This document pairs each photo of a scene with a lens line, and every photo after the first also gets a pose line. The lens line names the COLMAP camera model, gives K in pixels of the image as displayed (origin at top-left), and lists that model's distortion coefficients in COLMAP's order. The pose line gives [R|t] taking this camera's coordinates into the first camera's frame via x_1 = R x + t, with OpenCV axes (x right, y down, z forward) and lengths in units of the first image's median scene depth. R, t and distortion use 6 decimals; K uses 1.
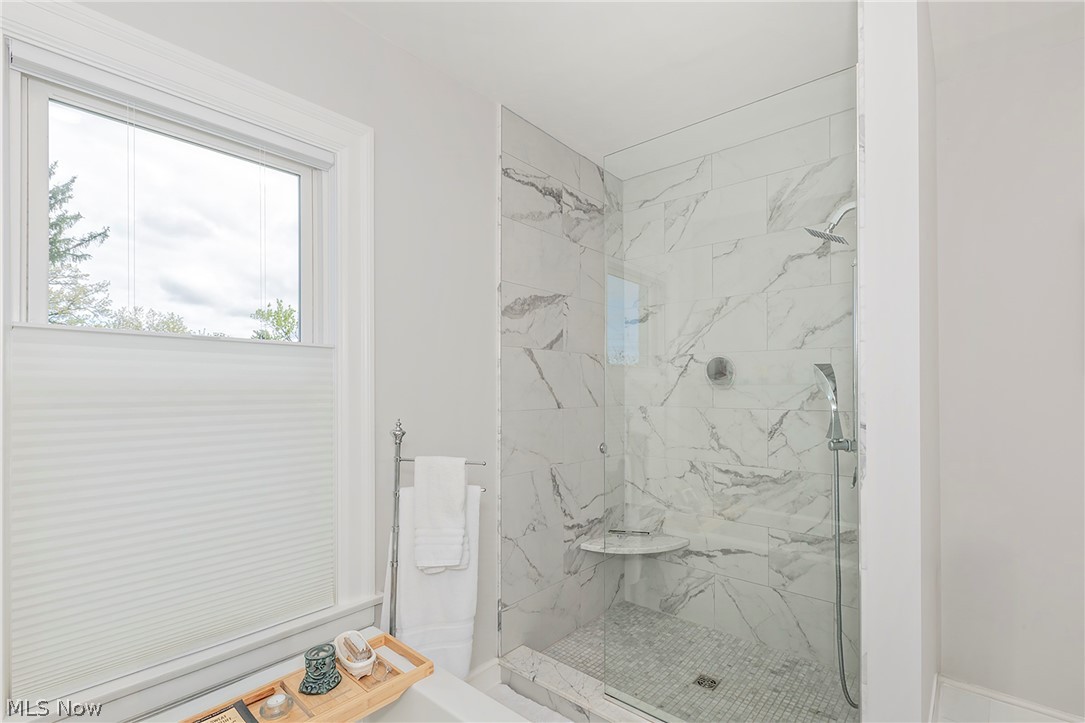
lens RADIAL K [[505.4, 0, 541.4], [0, 505.4, 375.4], [0, 0, 1]] dist [-0.002584, -0.000058]
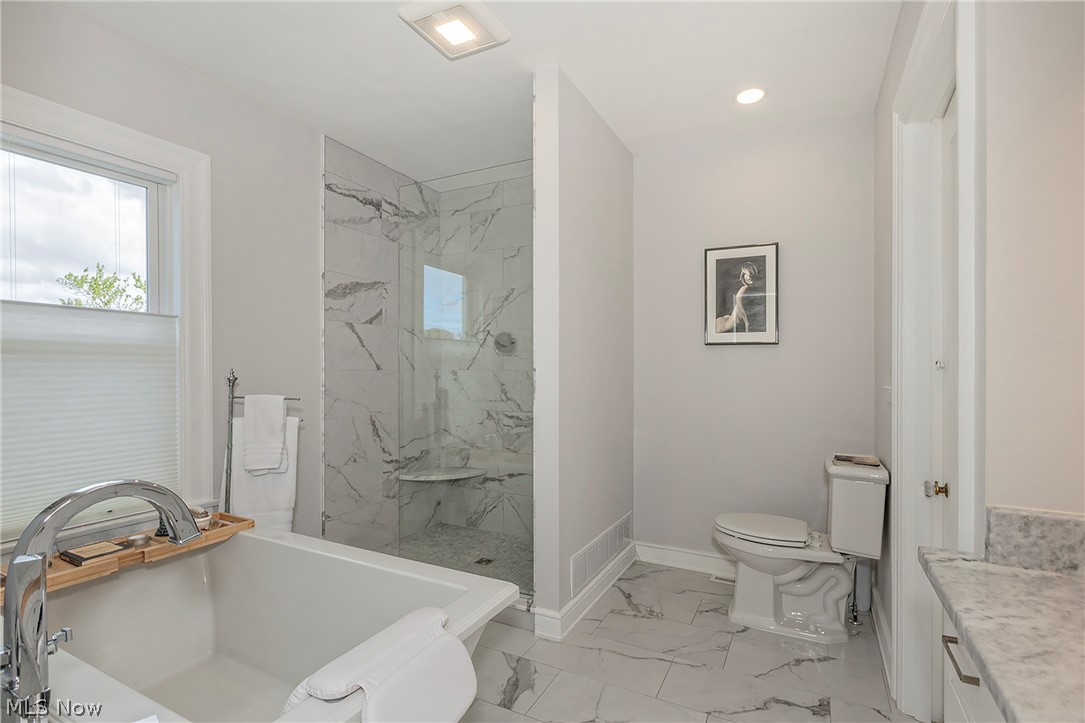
lens RADIAL K [[484.1, 0, 542.5], [0, 484.1, 361.5], [0, 0, 1]] dist [0.002106, 0.000215]
pose [[0.965137, 0.001531, 0.261742, 0.115188], [-0.005682, 0.999870, 0.015100, 0.022838], [-0.261685, -0.016061, 0.965020, -0.306625]]
